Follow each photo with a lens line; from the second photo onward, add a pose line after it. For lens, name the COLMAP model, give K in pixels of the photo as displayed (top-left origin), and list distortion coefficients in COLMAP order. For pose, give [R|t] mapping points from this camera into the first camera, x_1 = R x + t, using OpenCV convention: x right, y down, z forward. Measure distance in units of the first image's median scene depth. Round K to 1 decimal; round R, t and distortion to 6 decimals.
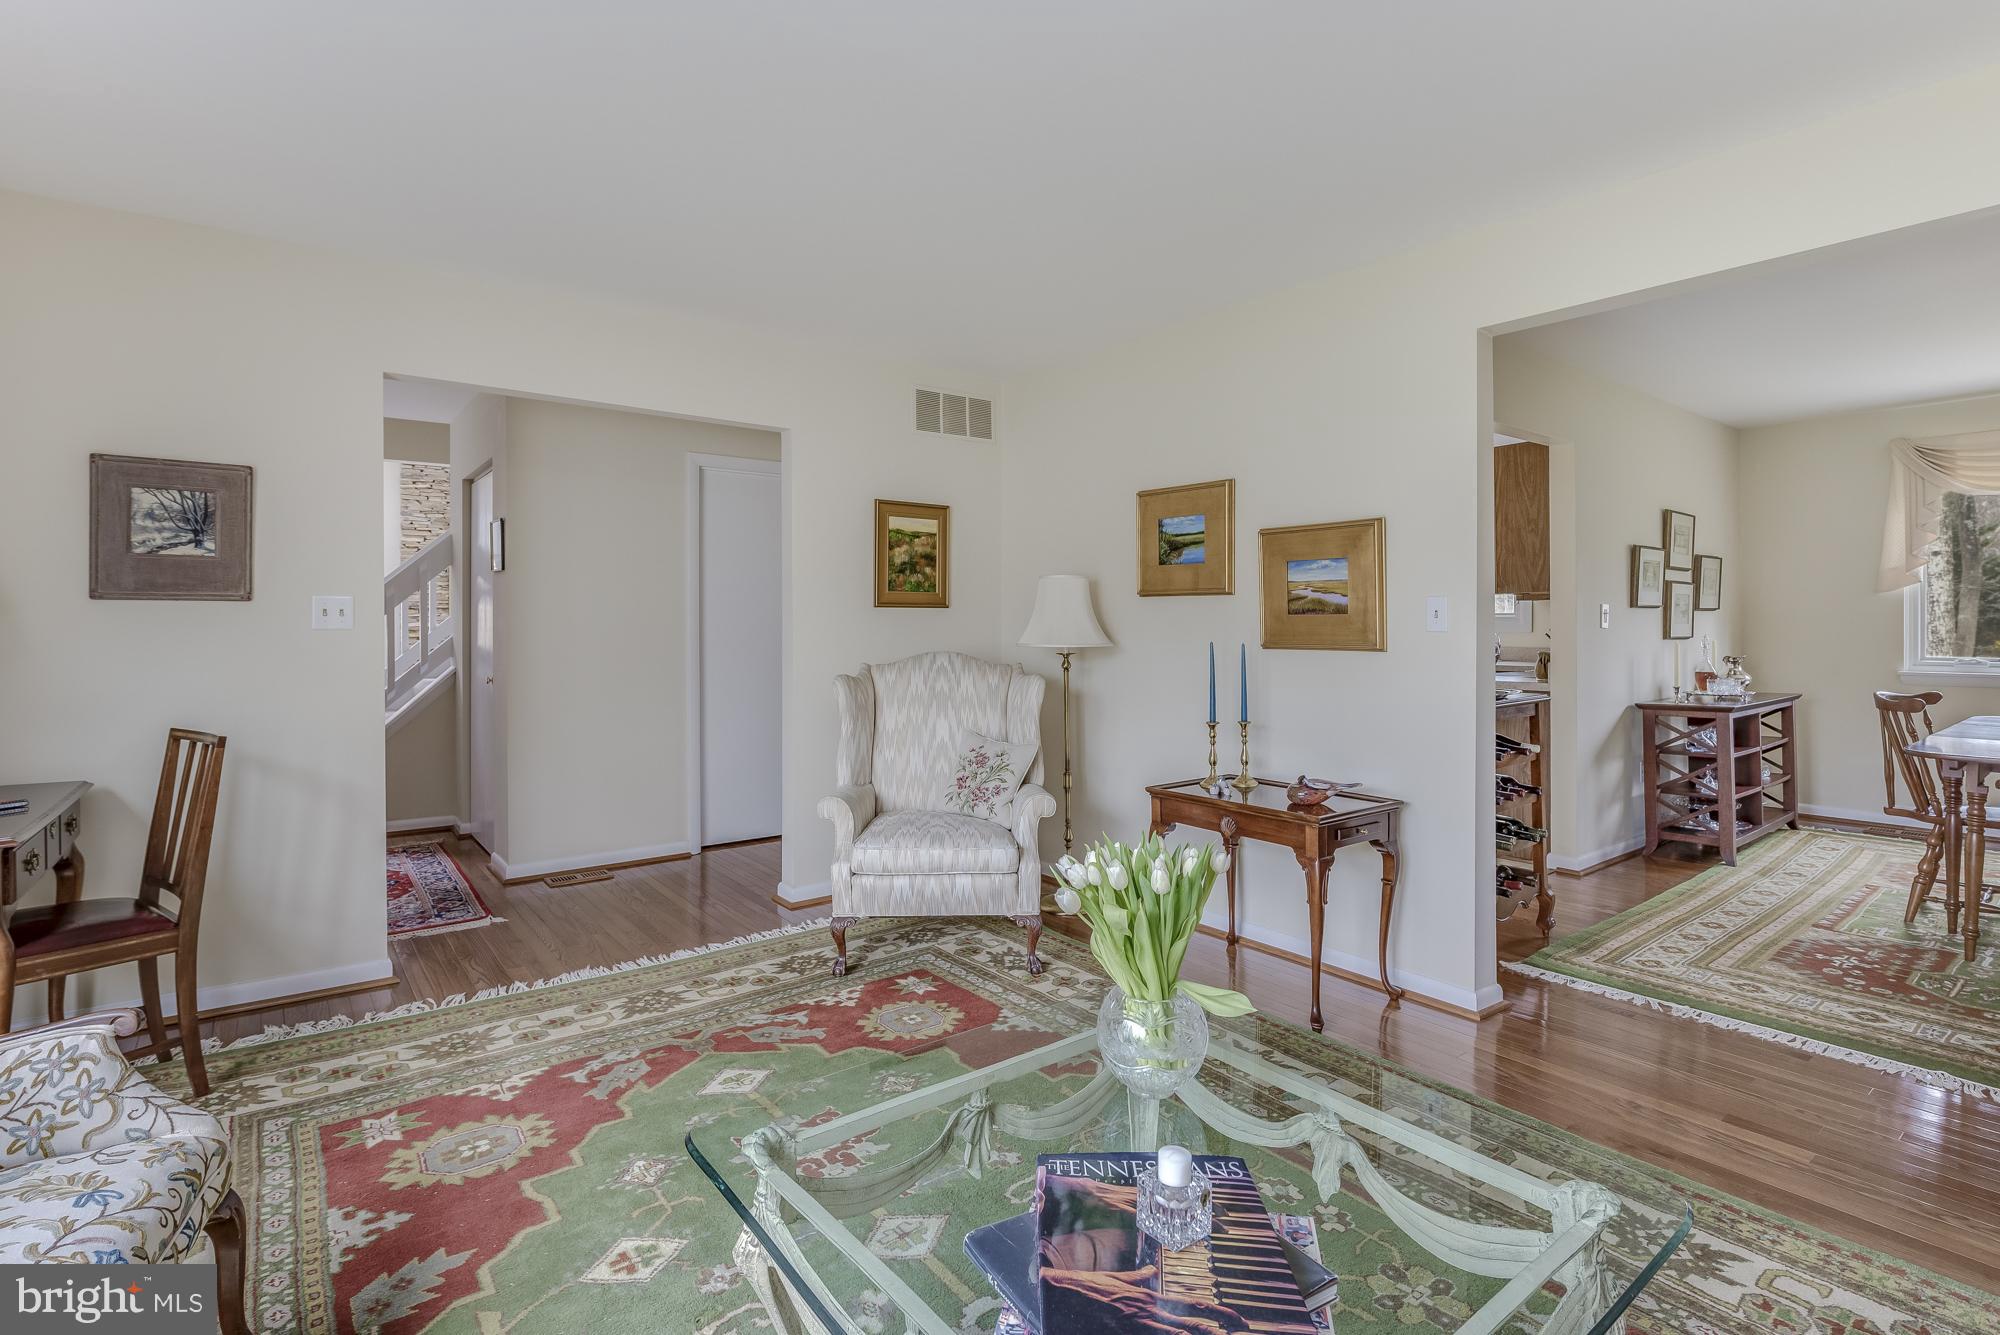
lens RADIAL K [[952.5, 0, 1017.8], [0, 952.5, 610.9], [0, 0, 1]] dist [-0.005858, 0.000020]
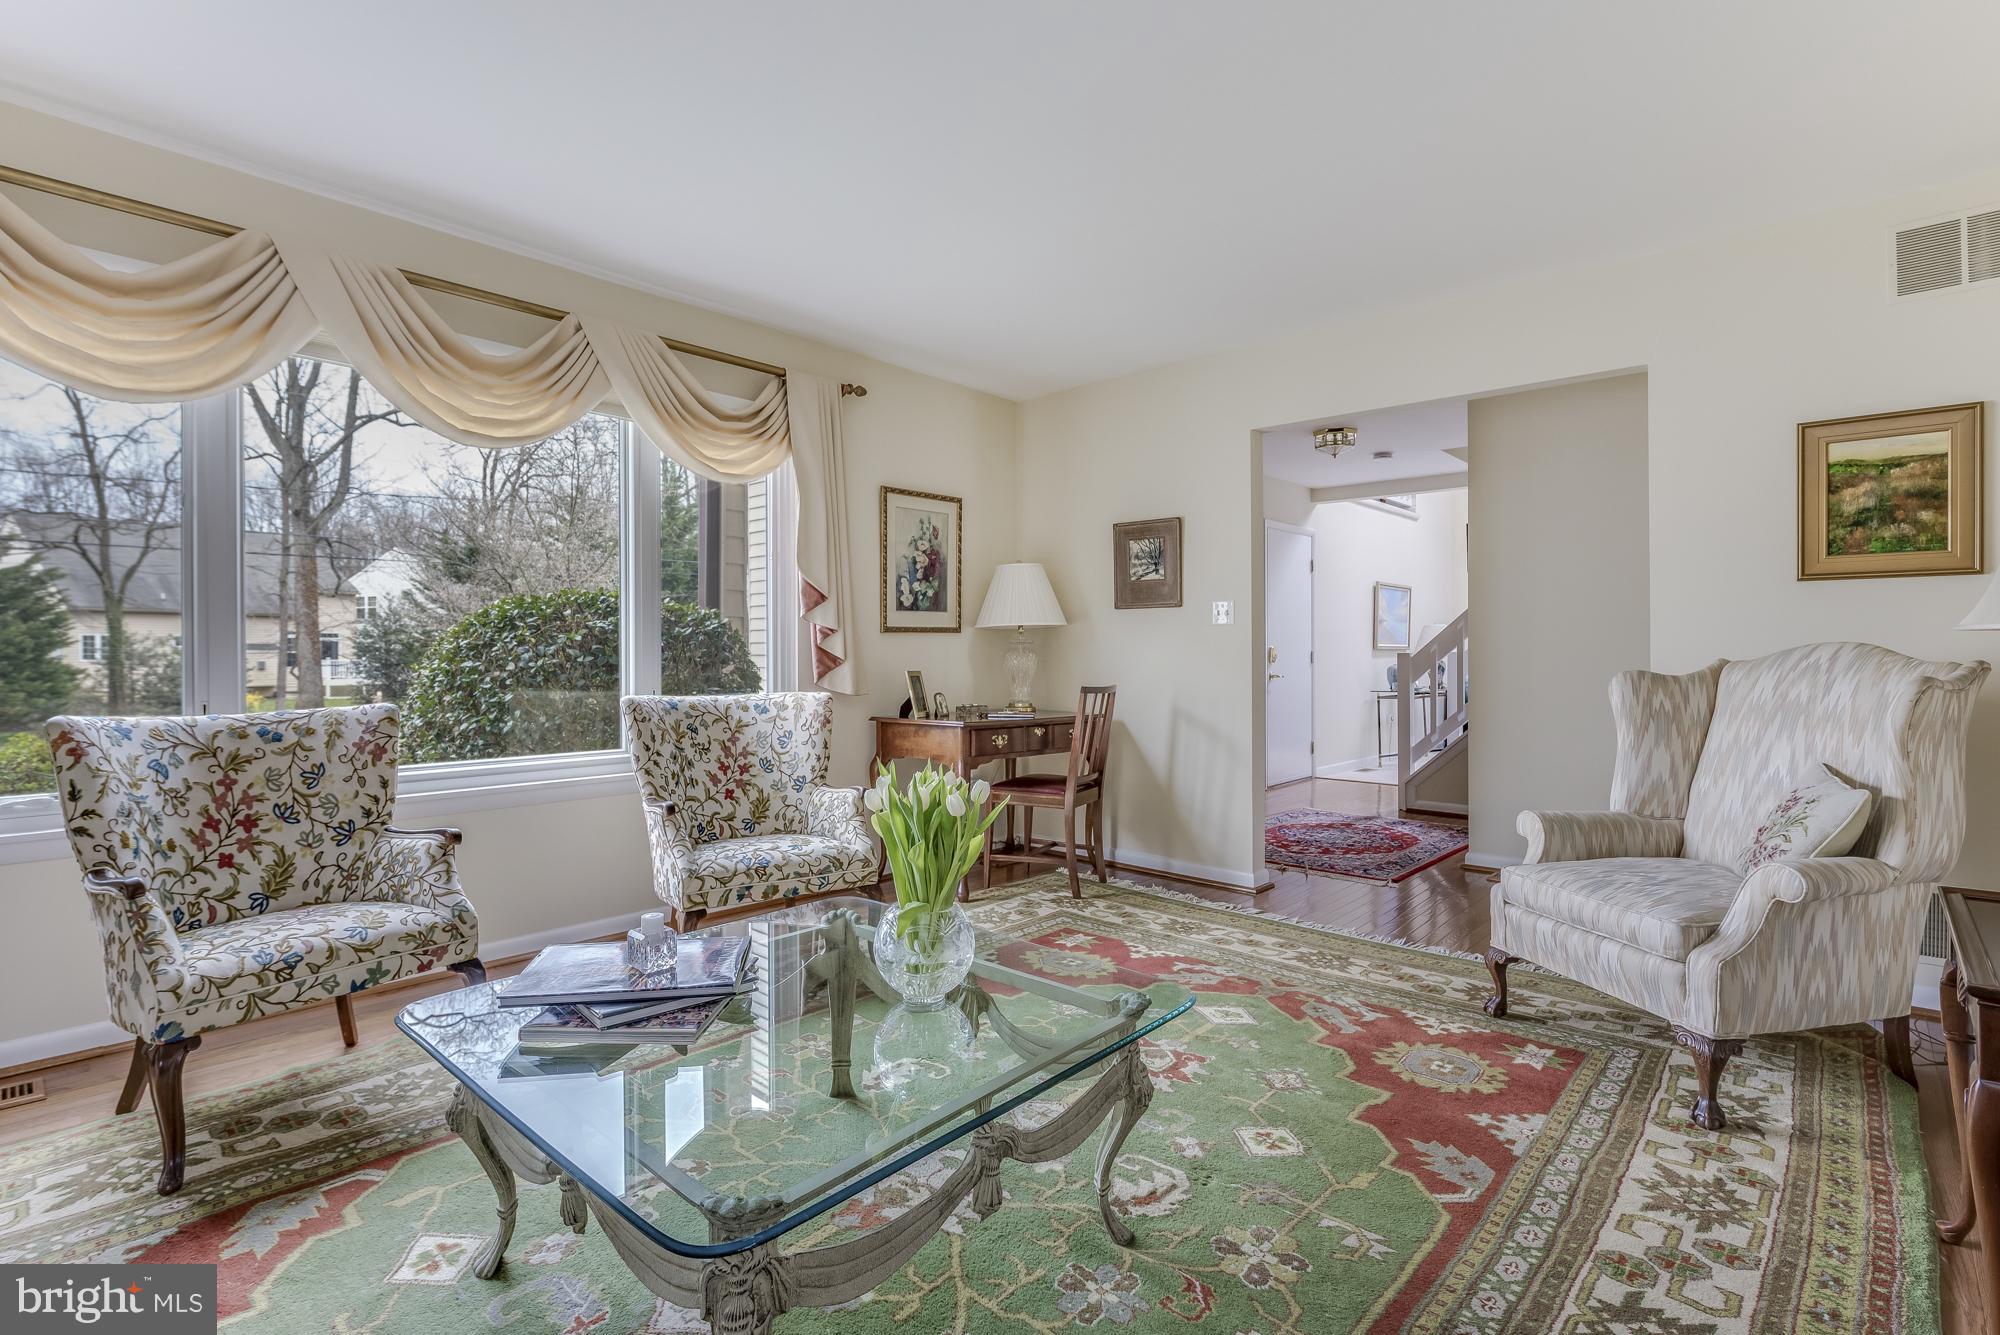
lens RADIAL K [[952.5, 0, 1020.5], [0, 952.5, 665.7], [0, 0, 1]] dist [-0.005858, 0.000020]
pose [[0.180796, 0.008669, -0.983482, 0.592468], [0.013146, 0.999851, 0.011230, 0.058771], [0.983433, -0.014959, 0.180655, 0.456314]]
